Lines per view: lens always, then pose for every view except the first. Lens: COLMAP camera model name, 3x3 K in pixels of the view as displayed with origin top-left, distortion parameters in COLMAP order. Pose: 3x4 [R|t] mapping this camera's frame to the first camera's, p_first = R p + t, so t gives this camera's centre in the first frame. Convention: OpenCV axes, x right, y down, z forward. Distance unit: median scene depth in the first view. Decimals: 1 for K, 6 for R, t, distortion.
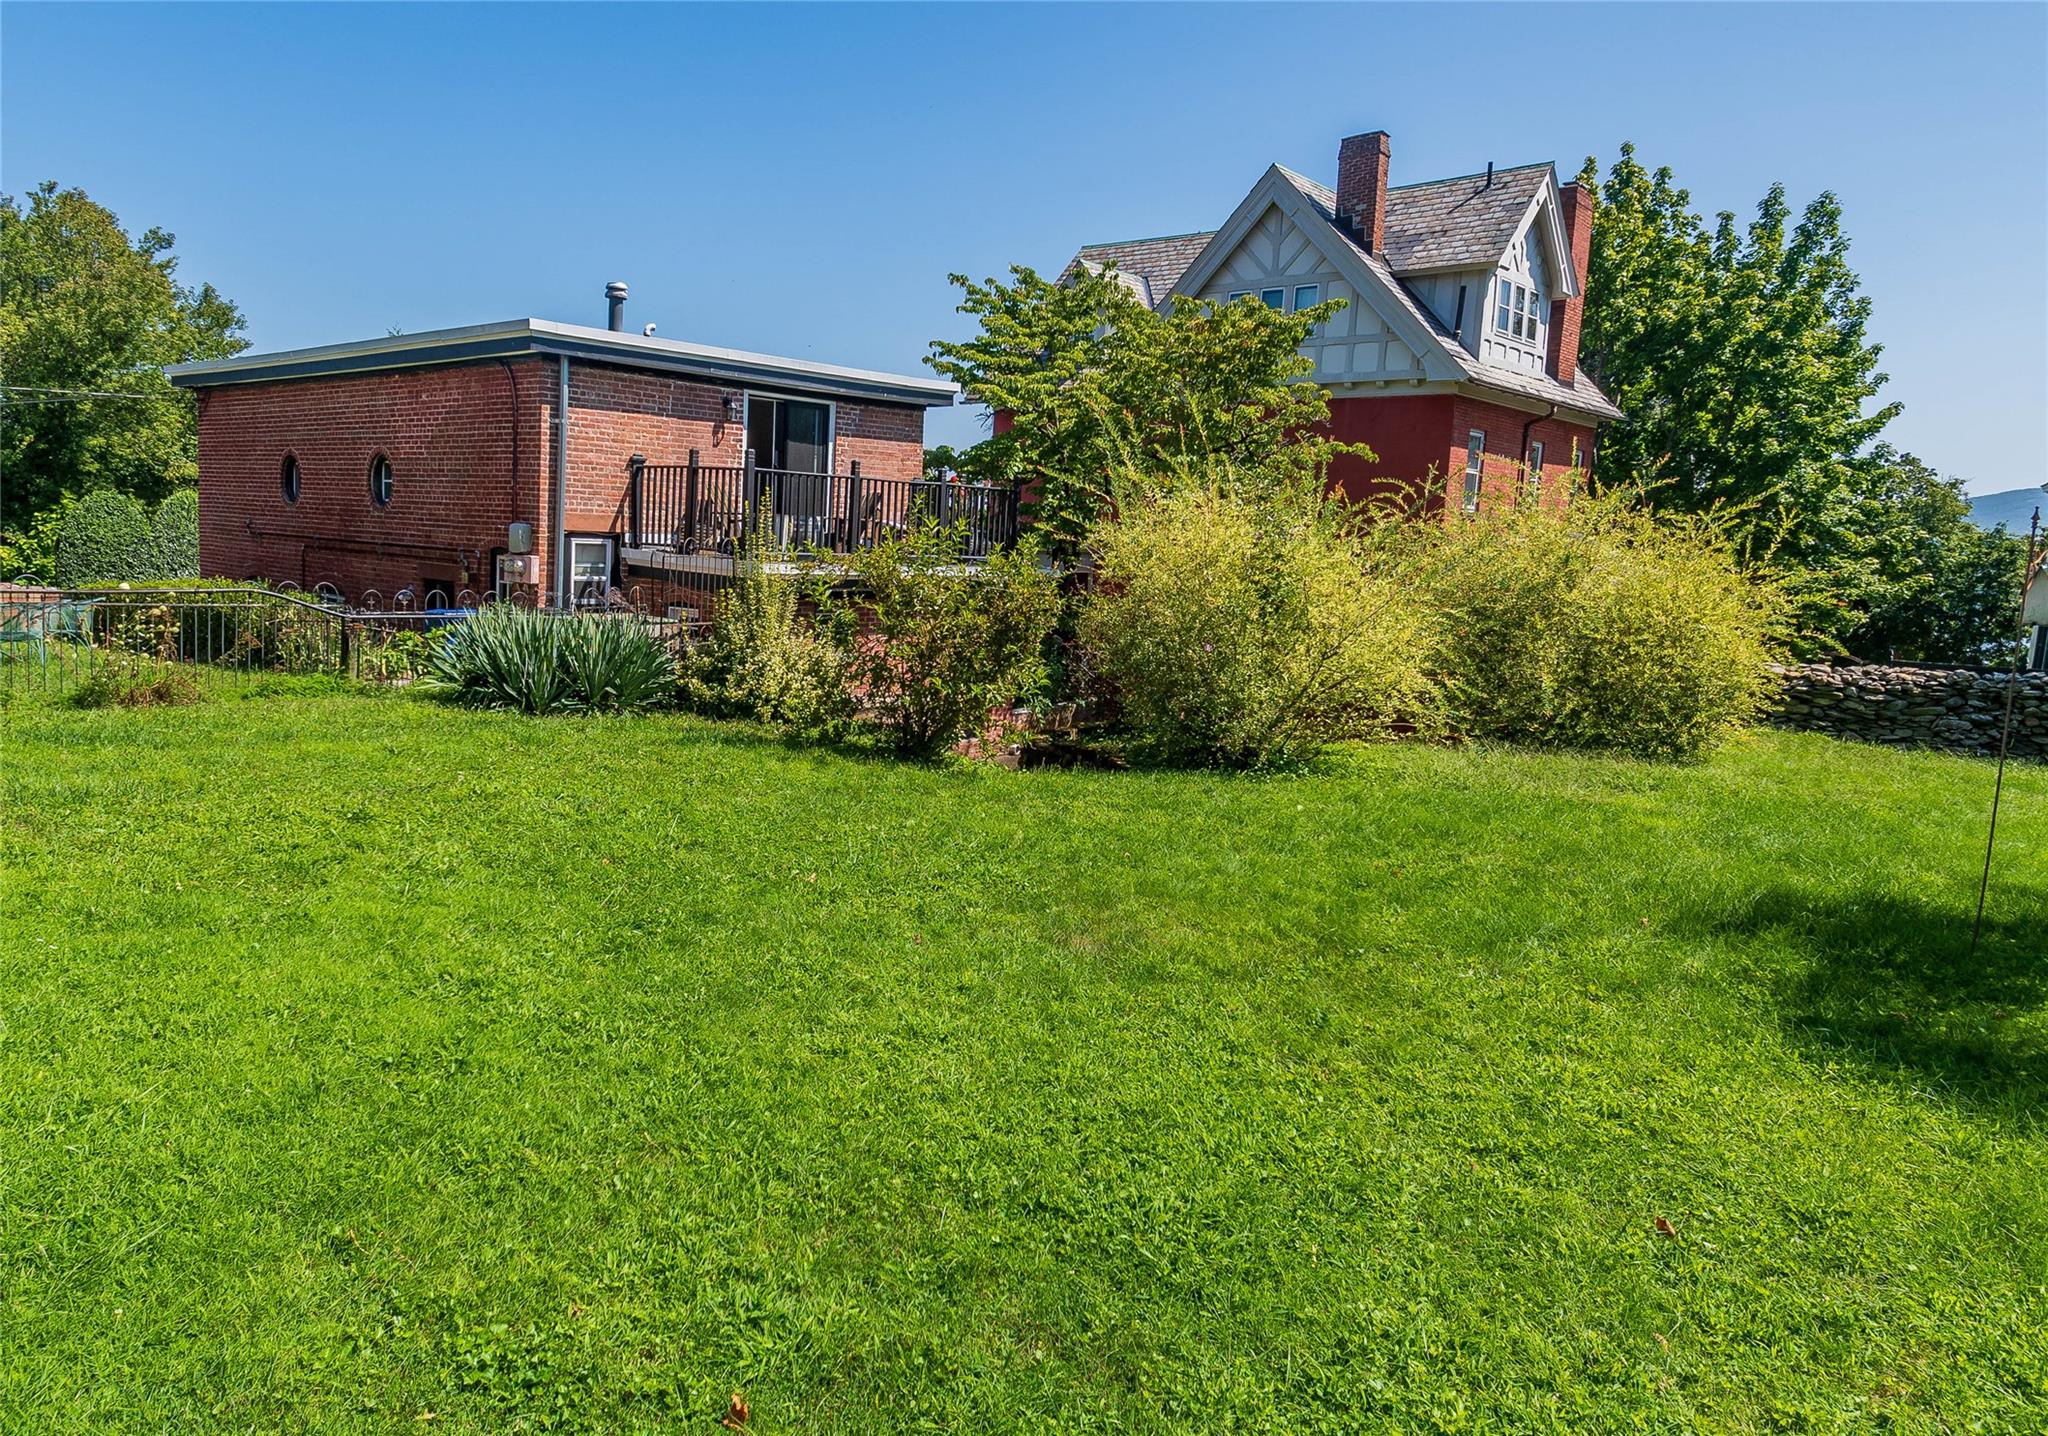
lens RADIAL K [[1321.0, 0, 927.3], [0, 1321.0, 718.5], [0, 0, 1]] dist [0.006284, -0.001372]
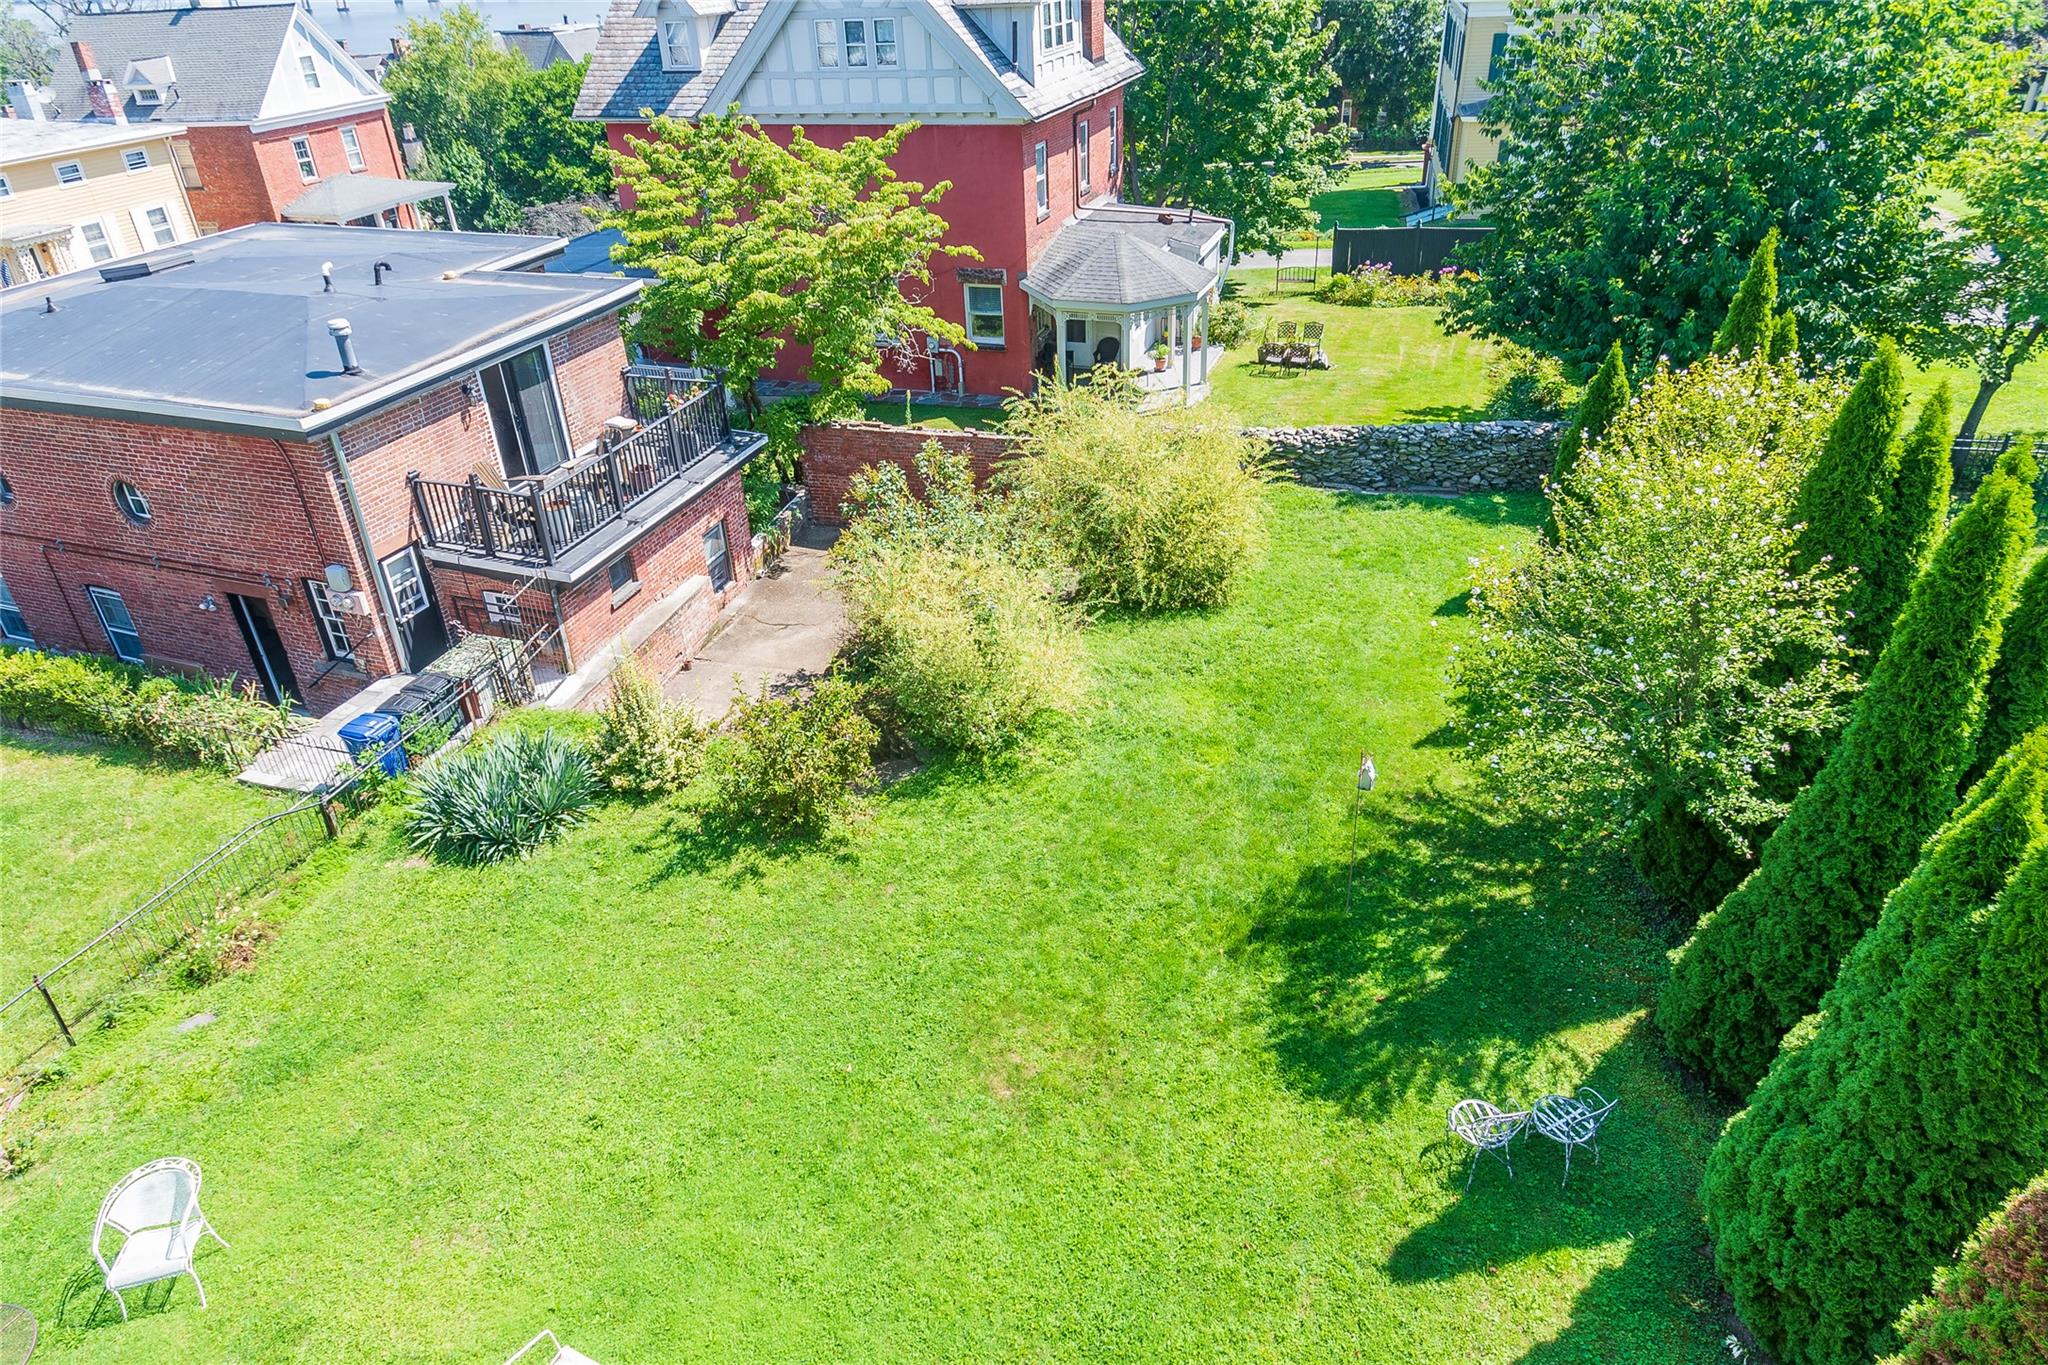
lens RADIAL K [[1239.2, 0, 1016.4], [0, 1239.2, 626.2], [0, 0, 1]] dist [0.024762, -0.028003]
pose [[0.917026, -0.259855, 0.302552, -0.098904], [0.131783, 0.913423, 0.385087, -0.425571], [-0.376425, -0.313264, 0.871877, -0.188816]]
